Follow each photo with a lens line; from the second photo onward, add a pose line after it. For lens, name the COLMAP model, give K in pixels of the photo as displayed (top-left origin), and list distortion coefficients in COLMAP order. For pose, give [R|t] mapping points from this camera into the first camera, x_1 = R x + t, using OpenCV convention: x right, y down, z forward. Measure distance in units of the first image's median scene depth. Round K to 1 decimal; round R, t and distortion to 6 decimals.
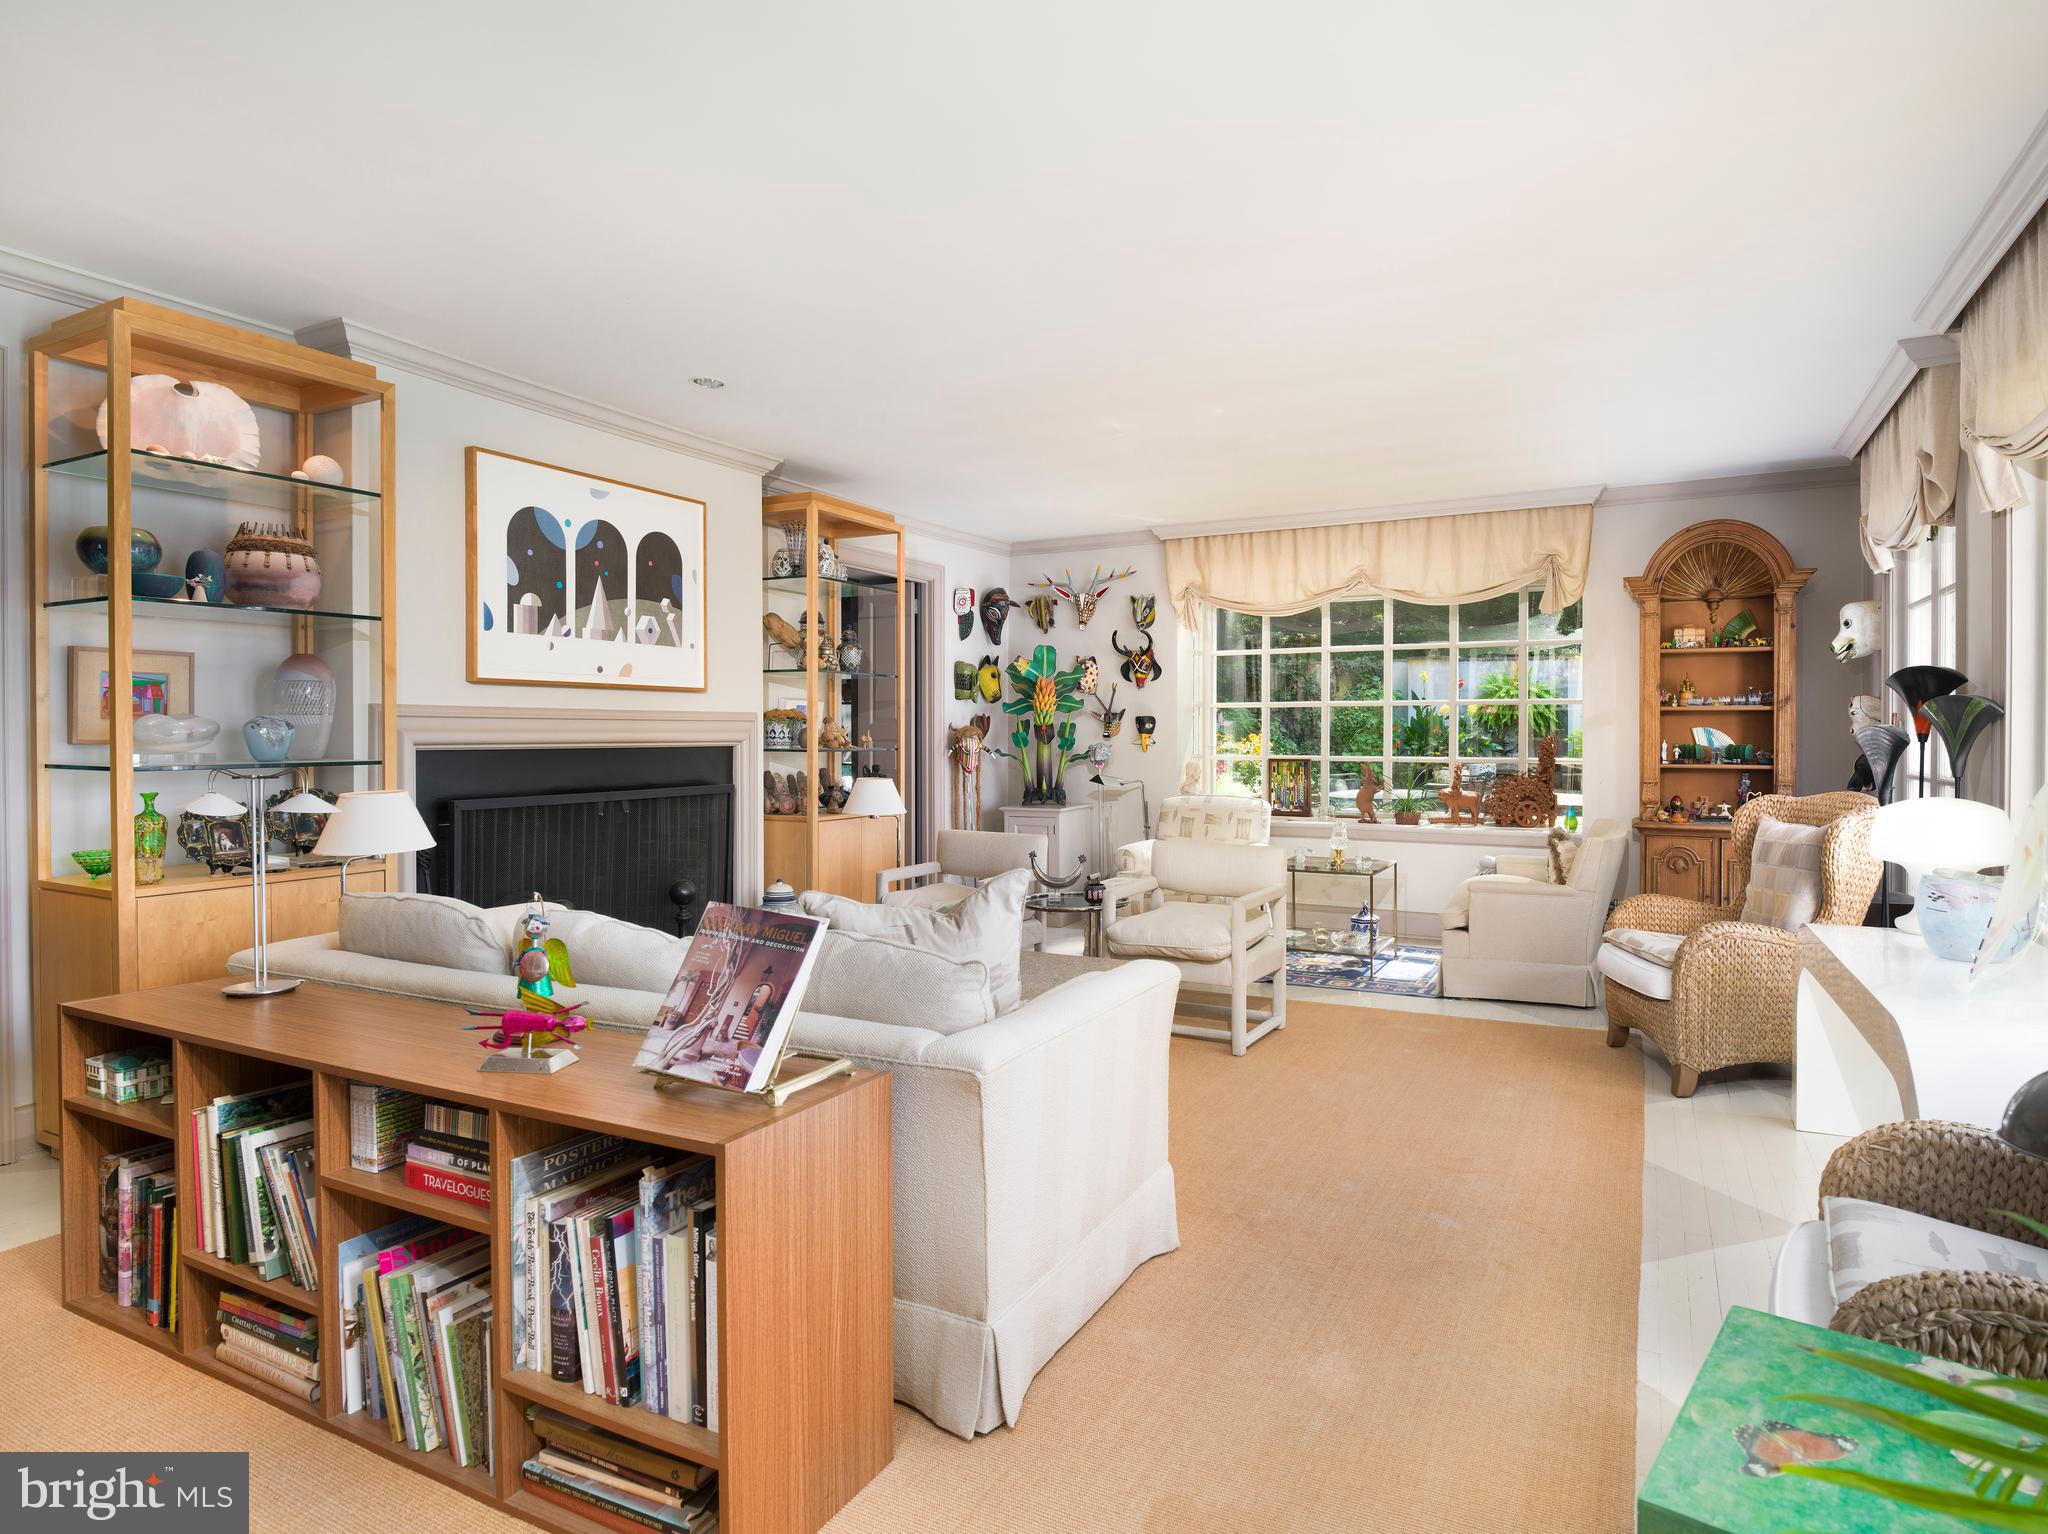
lens RADIAL K [[1231.4, 0, 1065.1], [0, 1231.4, 758.0], [0, 0, 1]] dist [0.000007, -0.000006]
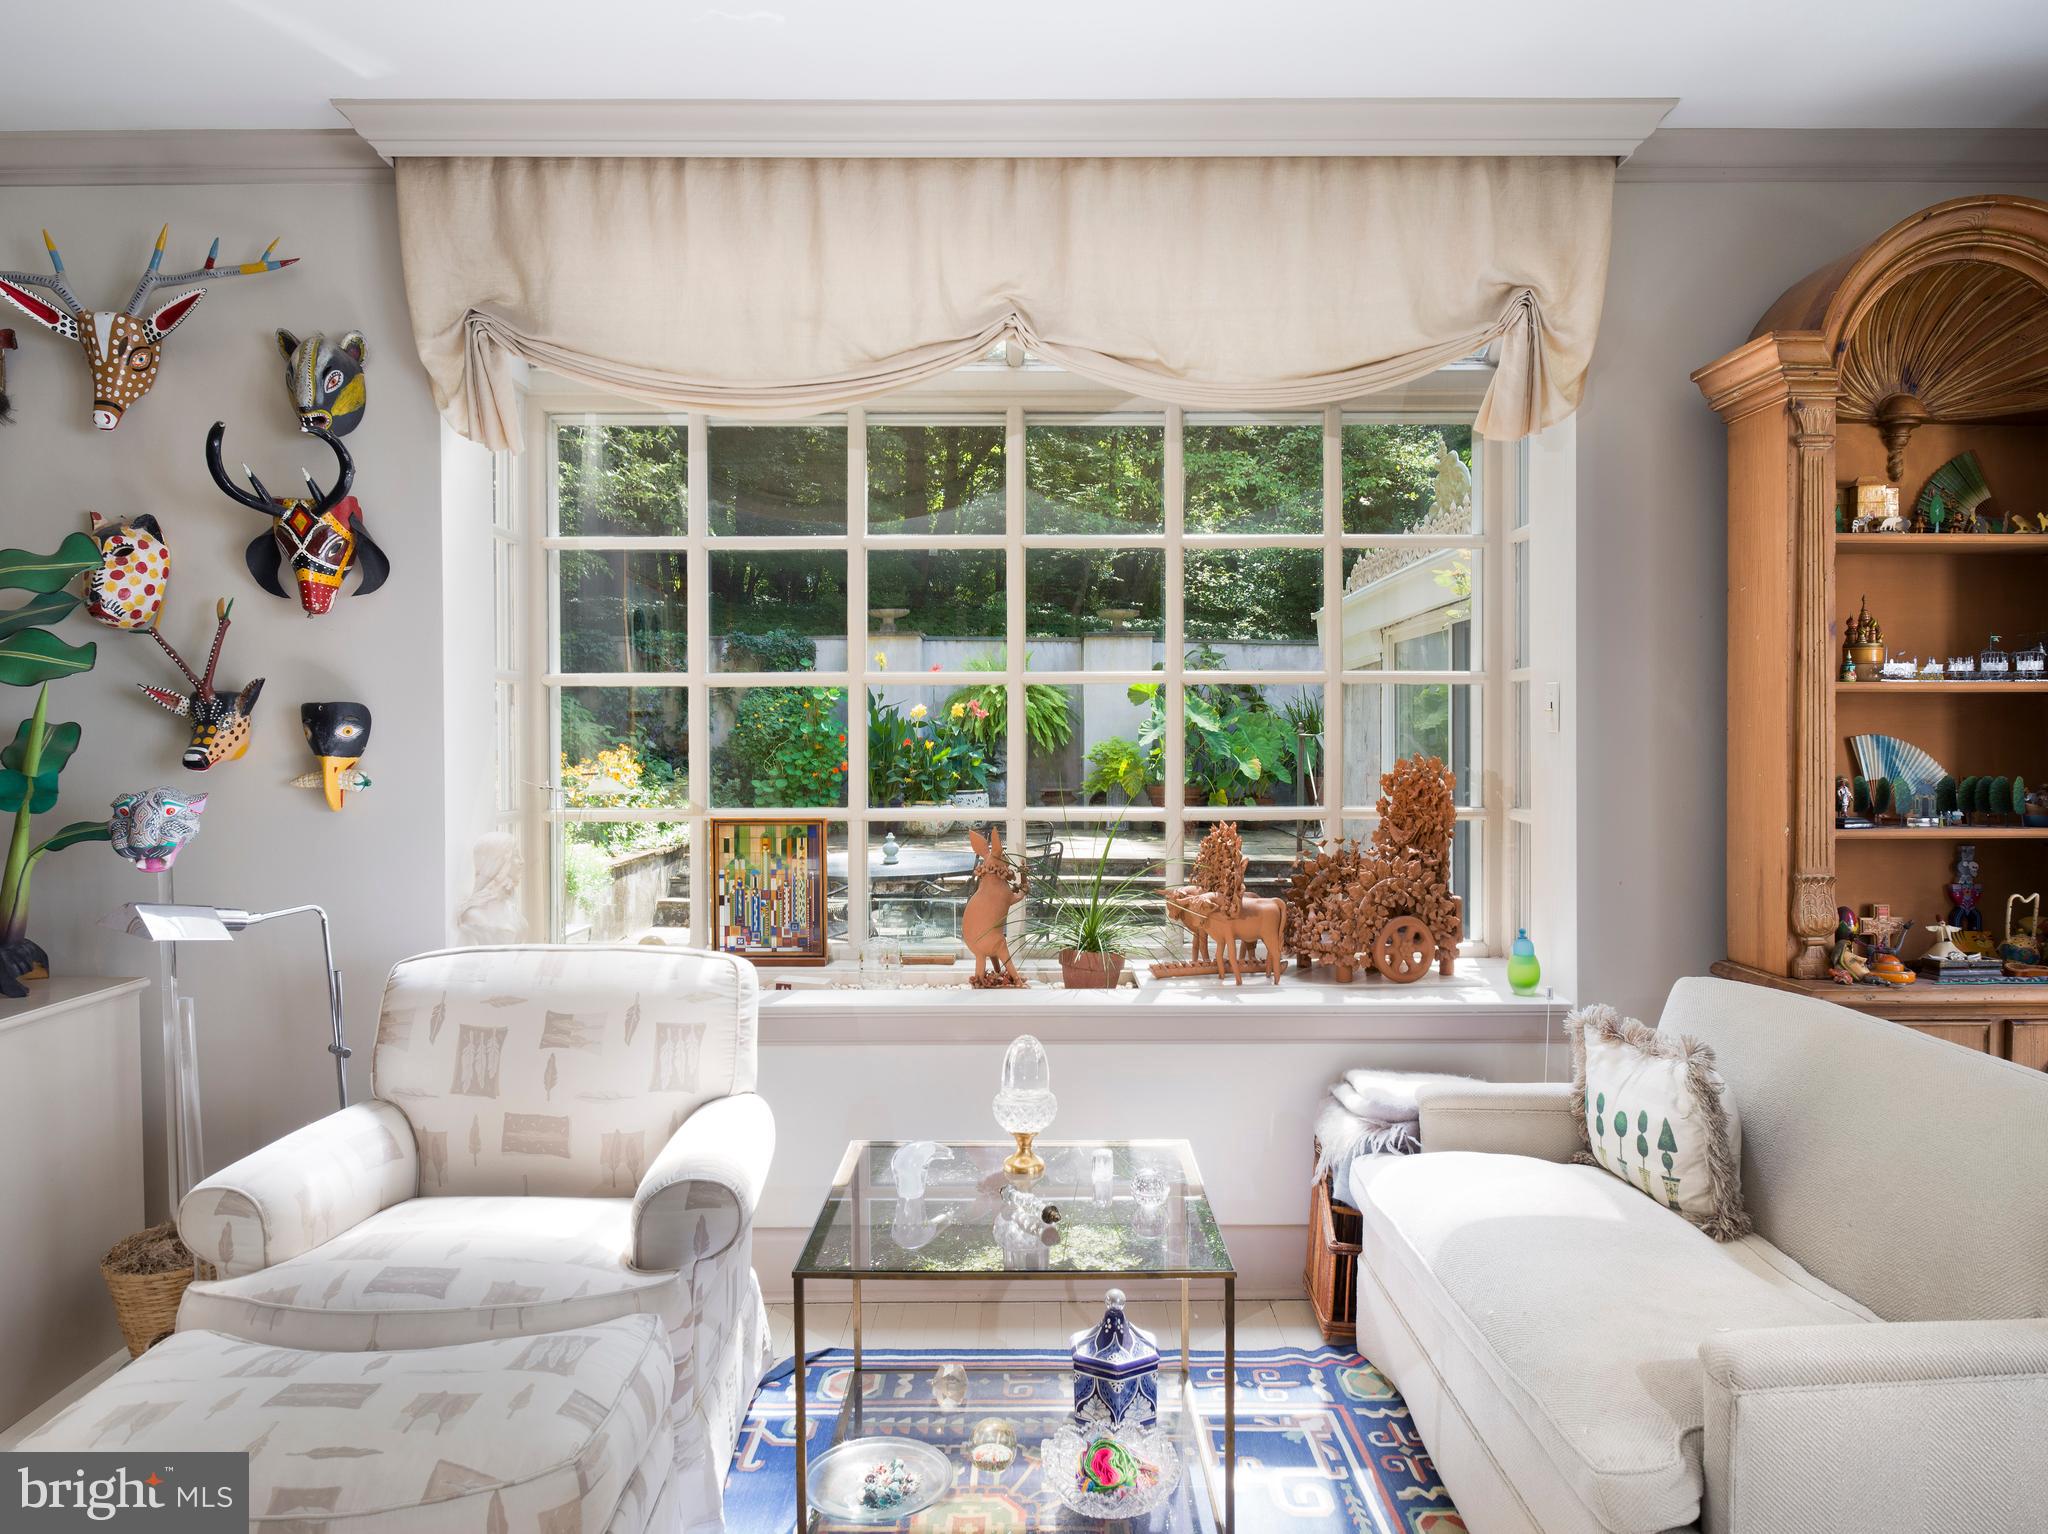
lens RADIAL K [[1231.4, 0, 1065.1], [0, 1231.4, 758.0], [0, 0, 1]] dist [0.000007, -0.000006]
pose [[0.850880, -0.007916, 0.525300, 0.075302], [0.013681, 0.999881, -0.007093, -0.018090], [-0.525182, 0.013222, 0.850887, 0.797746]]
